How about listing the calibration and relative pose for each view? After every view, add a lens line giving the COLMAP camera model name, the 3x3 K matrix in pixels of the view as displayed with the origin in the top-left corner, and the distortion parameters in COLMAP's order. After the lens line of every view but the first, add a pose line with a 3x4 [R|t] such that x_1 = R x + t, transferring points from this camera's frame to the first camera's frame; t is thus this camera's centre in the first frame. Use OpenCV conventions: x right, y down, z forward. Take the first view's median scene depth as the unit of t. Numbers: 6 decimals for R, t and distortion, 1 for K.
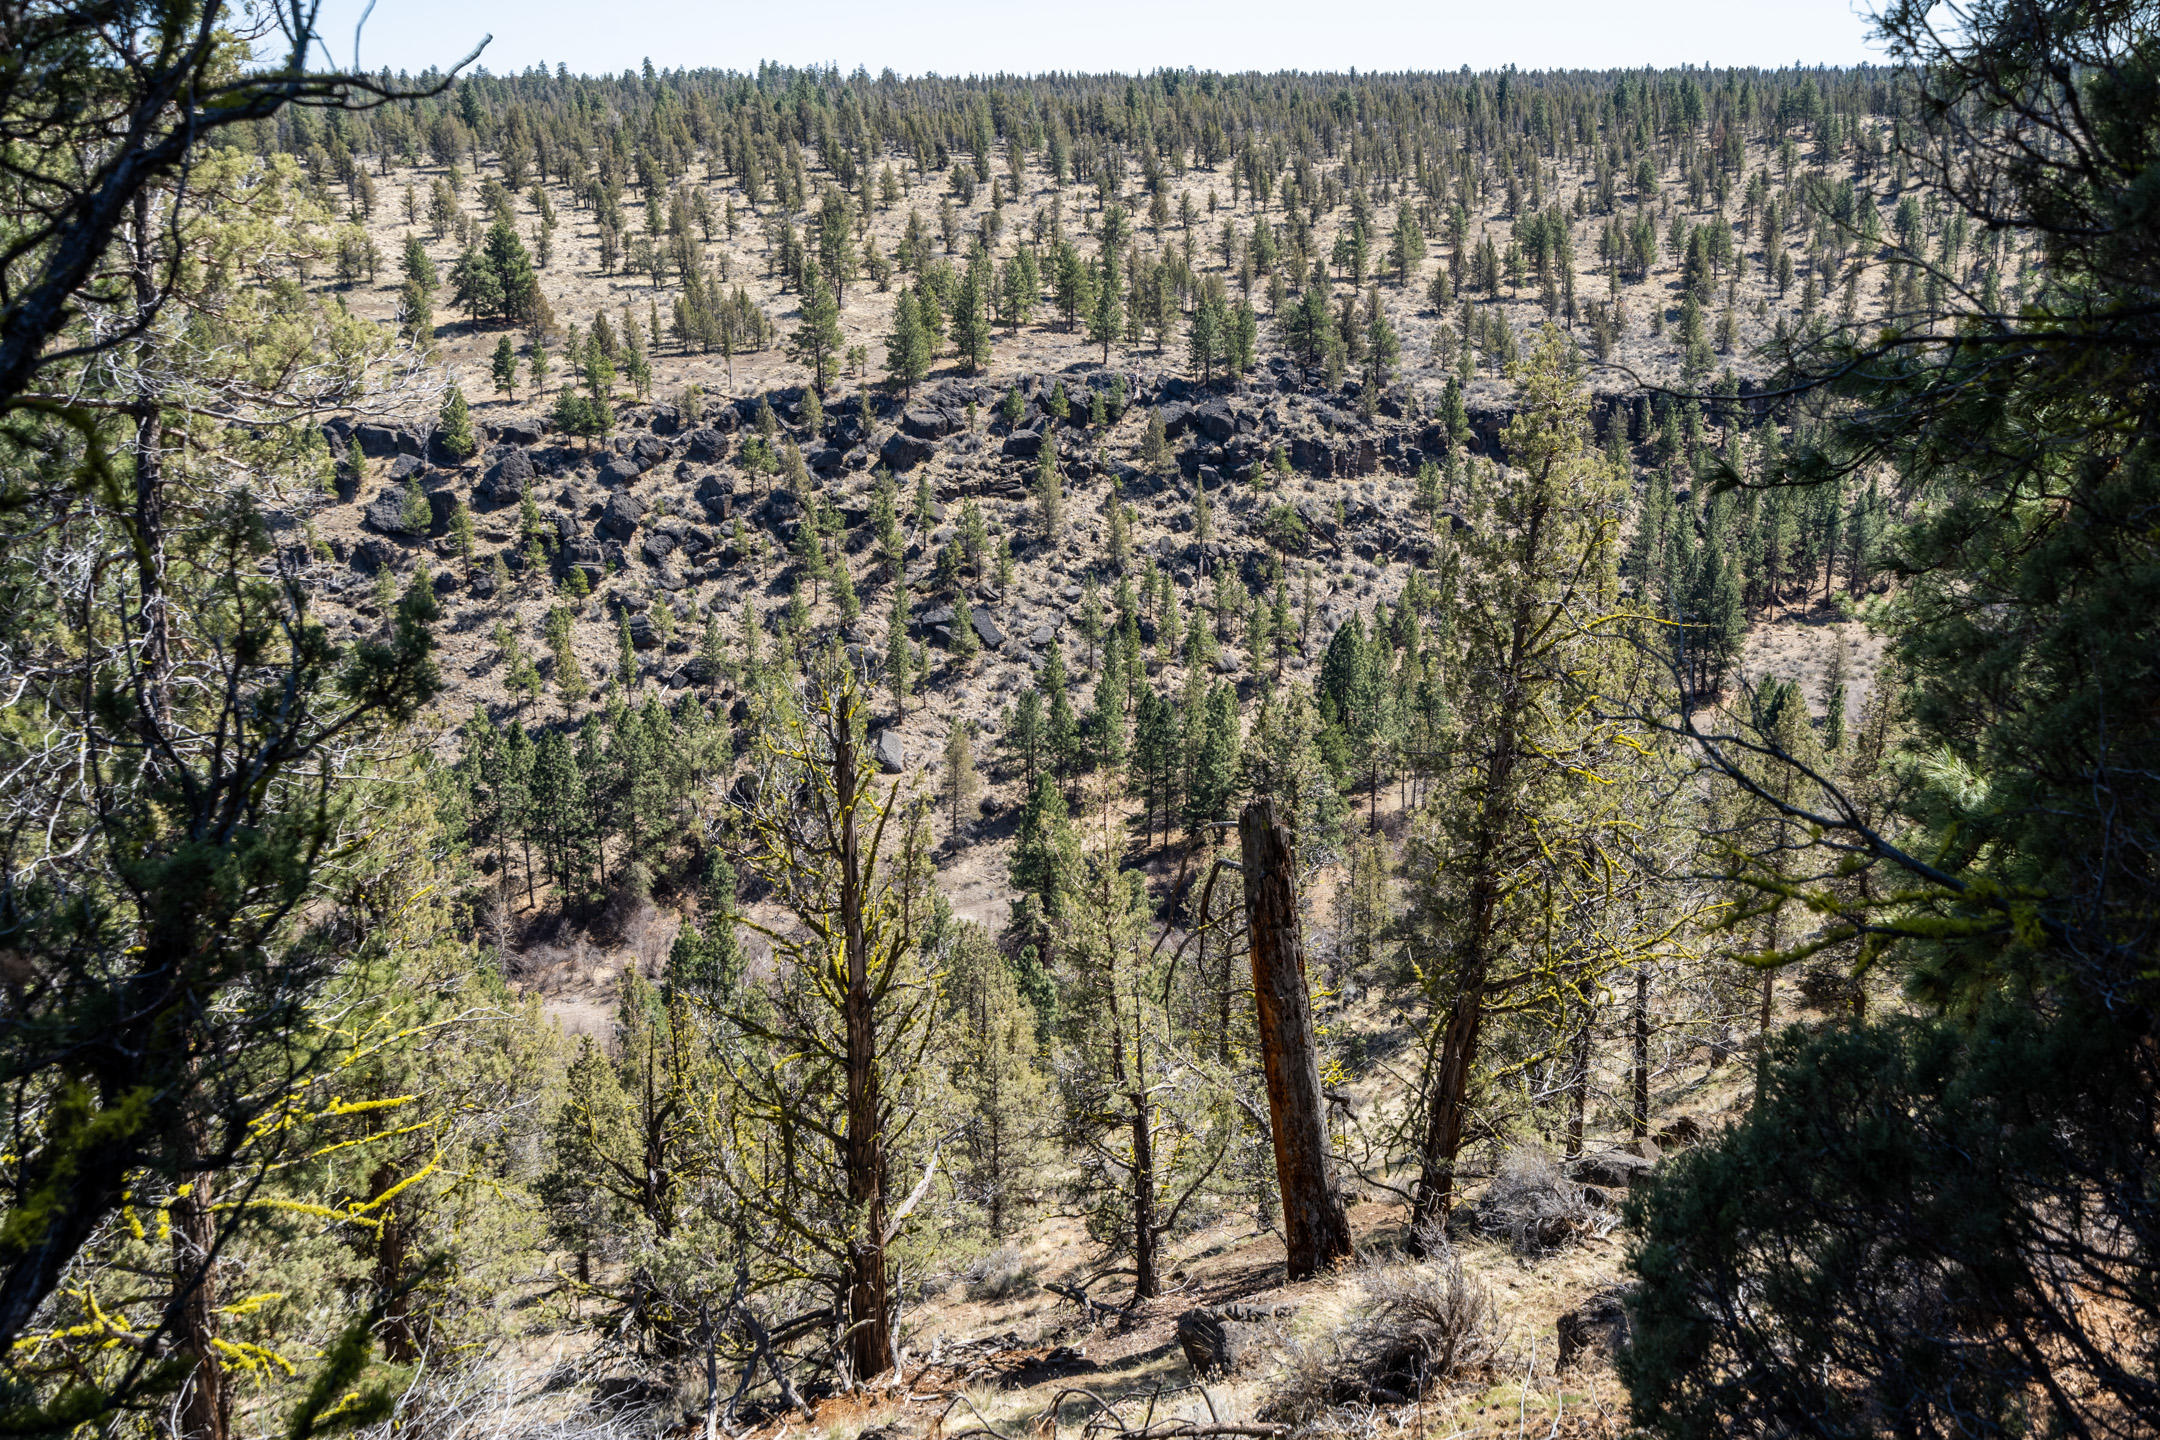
lens RADIAL K [[2165.7, 0, 1073.2], [0, 2165.7, 717.7], [0, 0, 1]] dist [0.013212, 0.000000]
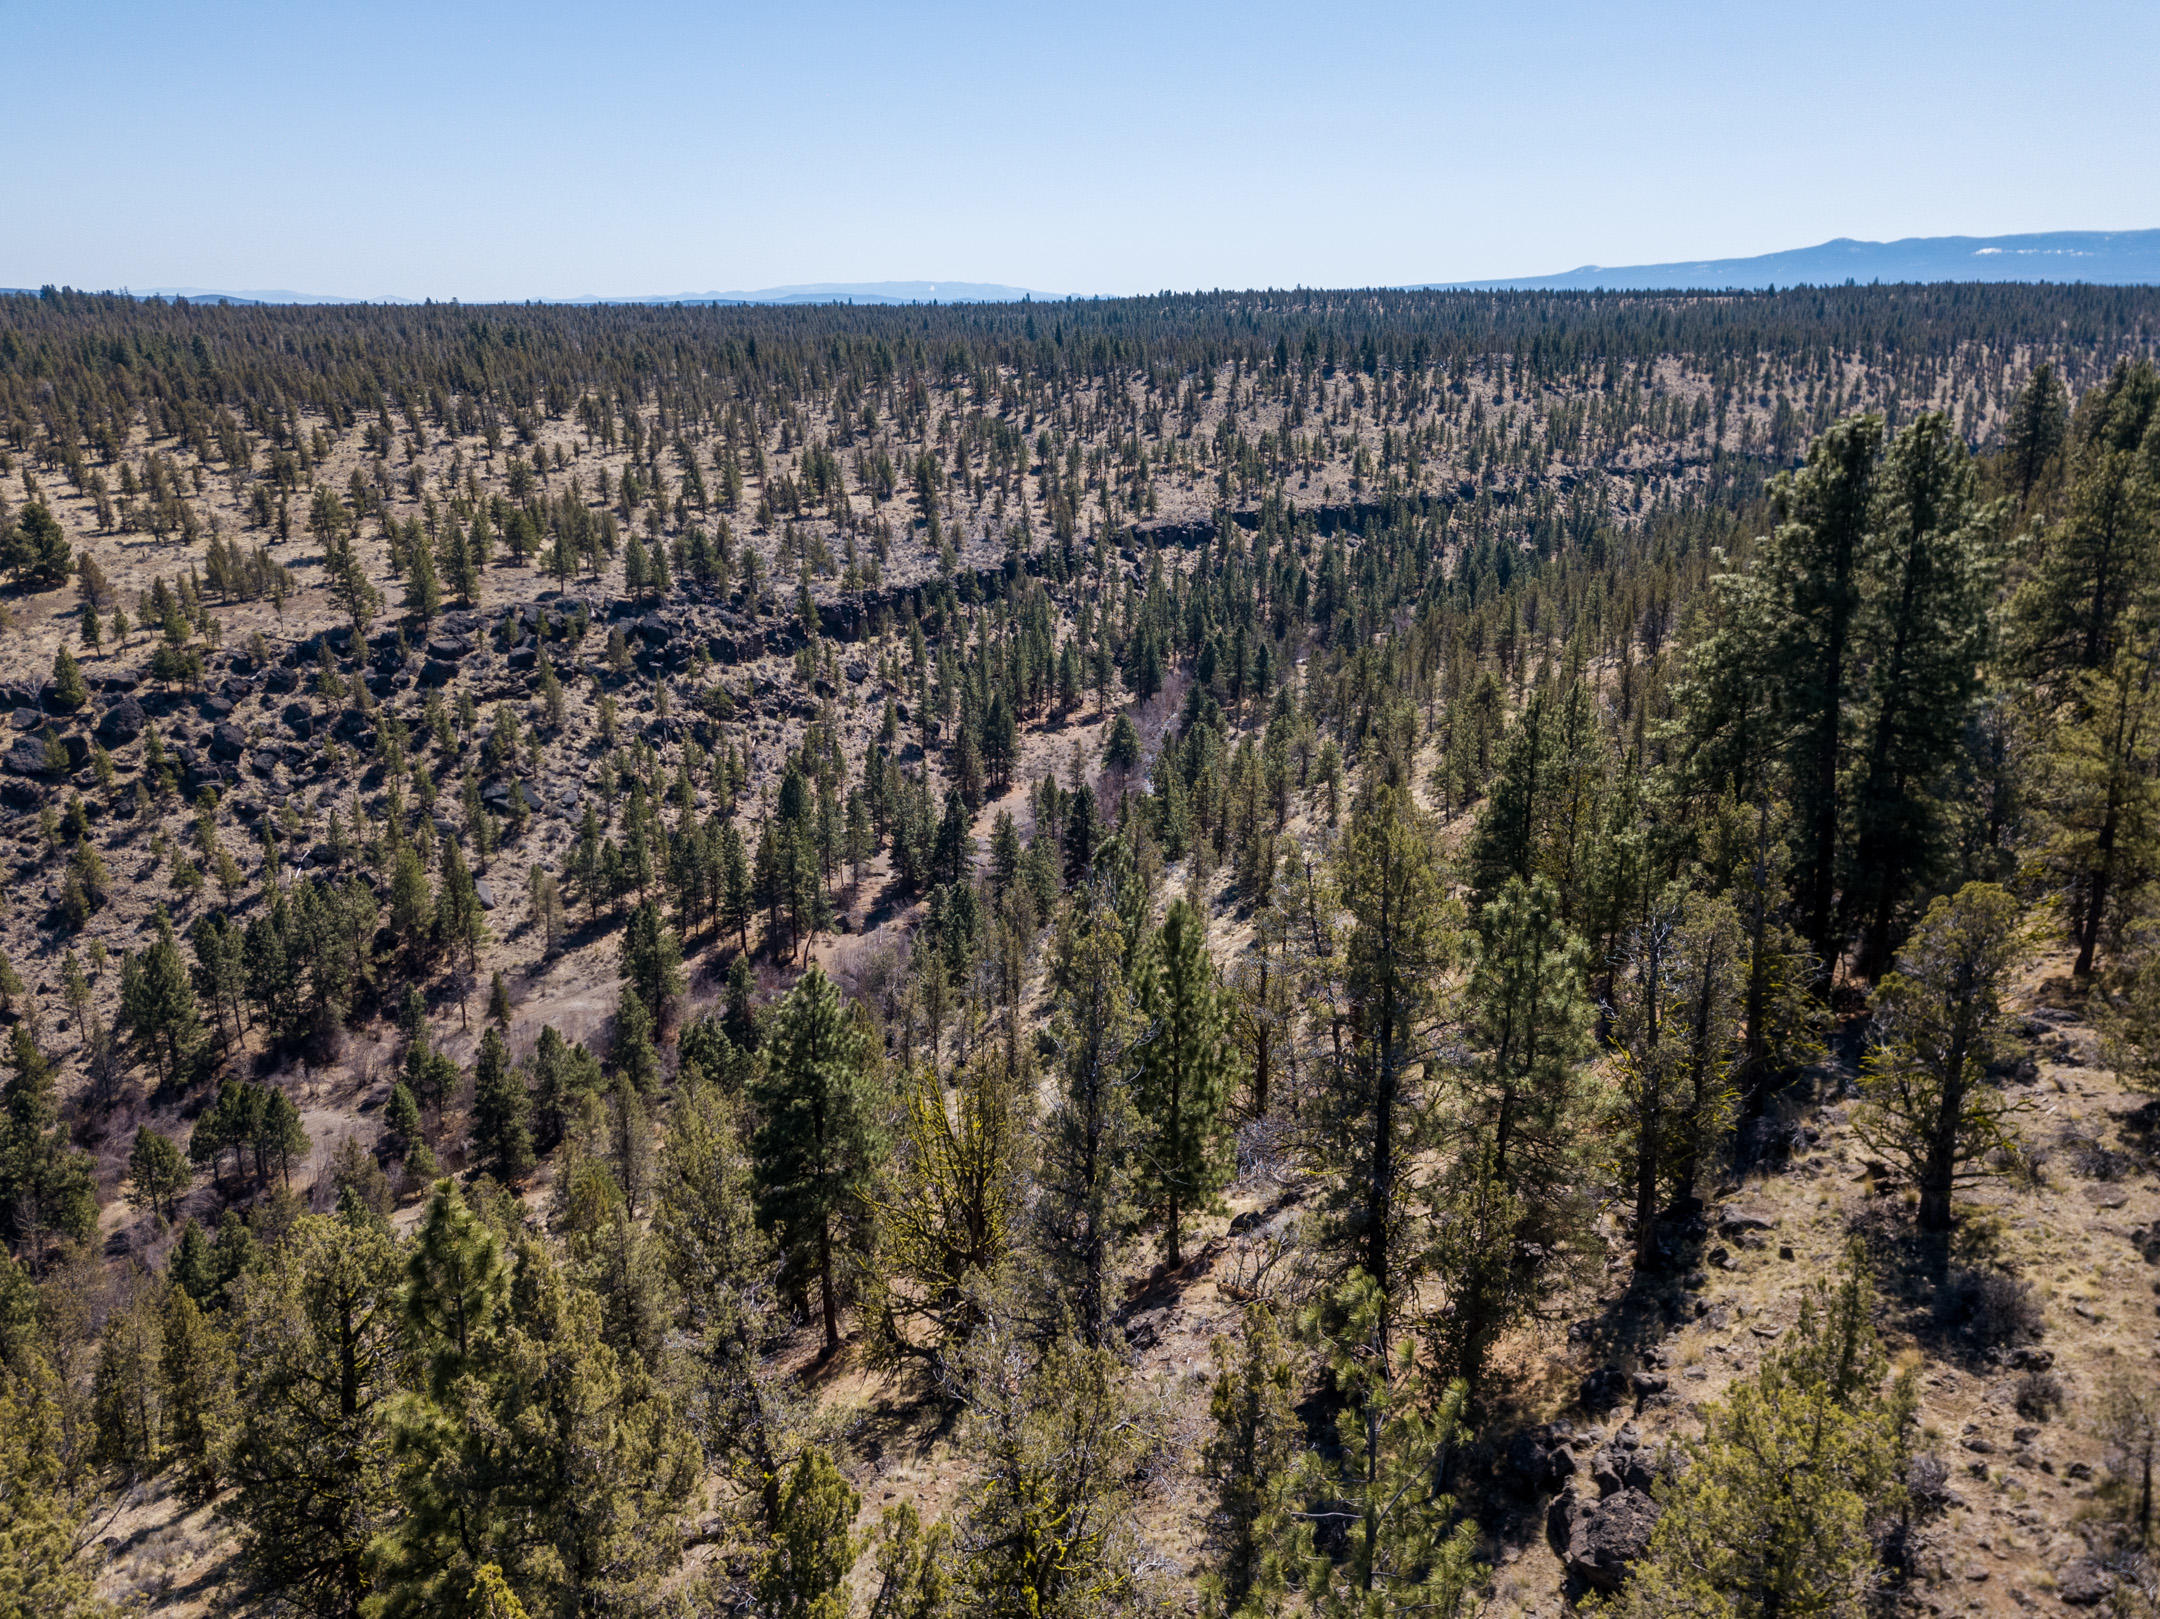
lens RADIAL K [[1657.9, 0, 1090.6], [0, 1657.9, 804.0], [0, 0, 1]] dist [0.042048, -0.006867]
pose [[0.910073, -0.108554, 0.399979, -0.125836], [0.102141, 0.994067, 0.037386, -0.035494], [-0.401664, 0.006830, 0.915762, -0.117609]]
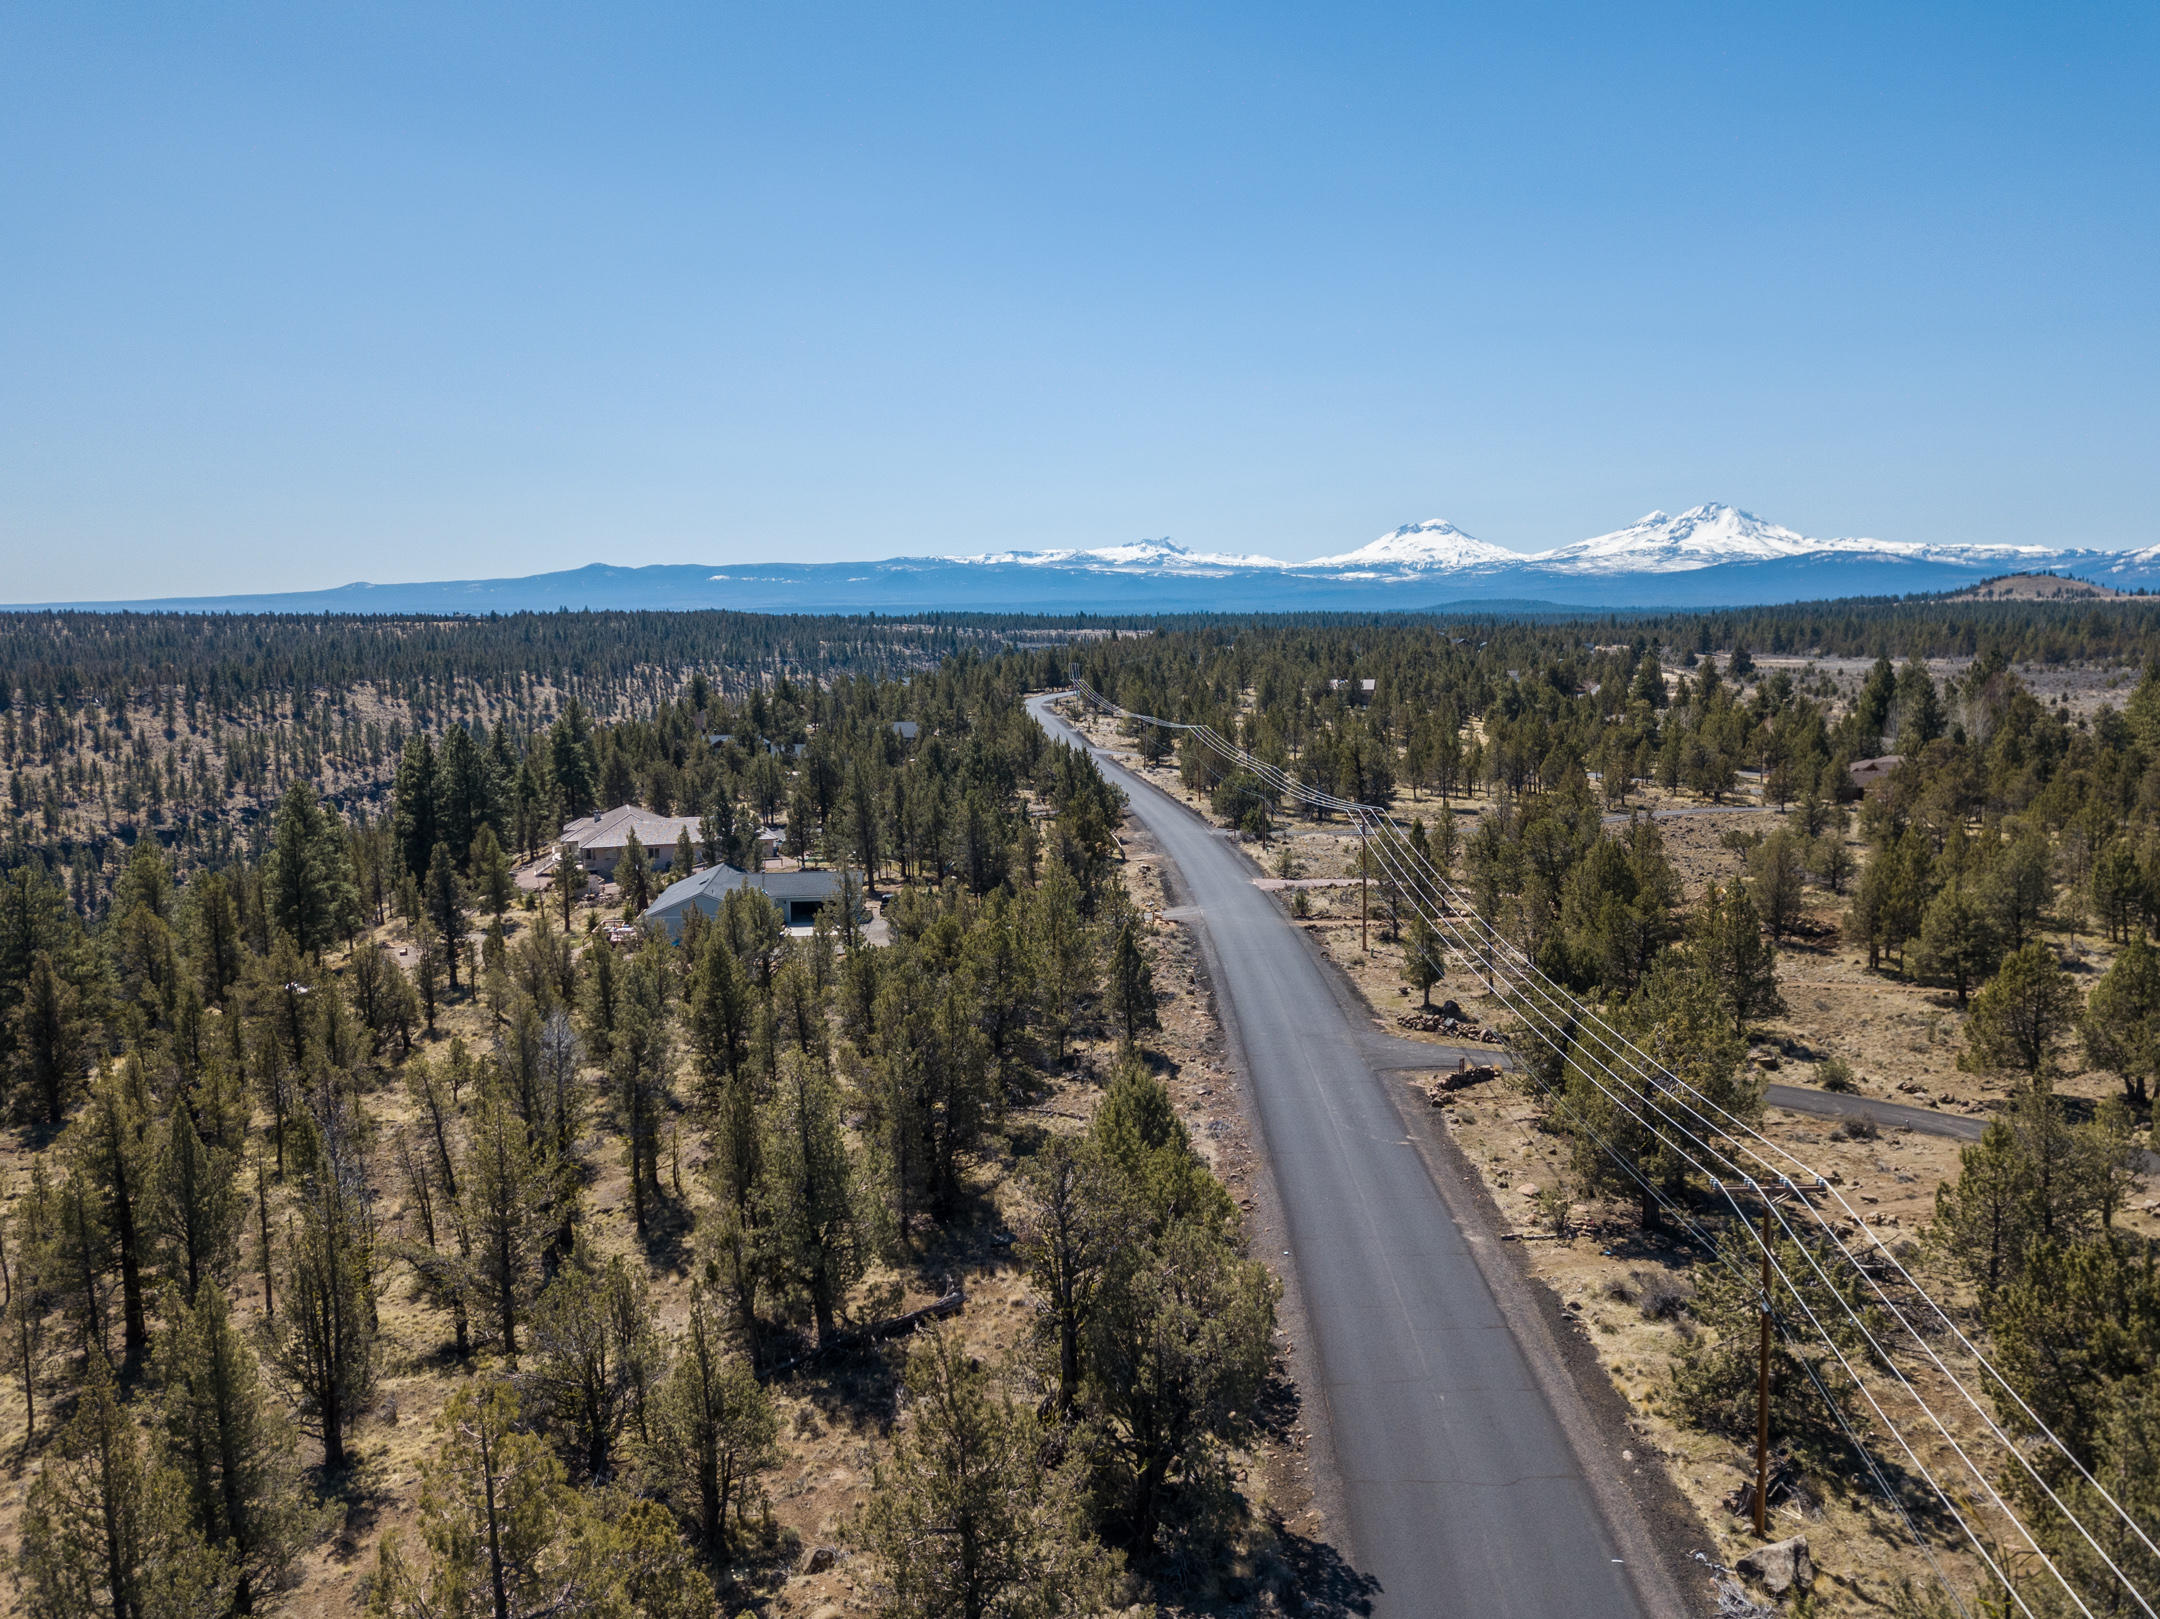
lens RADIAL K [[1657.9, 0, 1086.2], [0, 1657.9, 820.1], [0, 0, 1]] dist [0.042048, -0.006867]
pose [[0.446223, -0.099257, 0.889400, -0.070519], [0.239416, 0.970846, -0.011772, -0.018442], [-0.862302, 0.218189, 0.456977, -0.285411]]
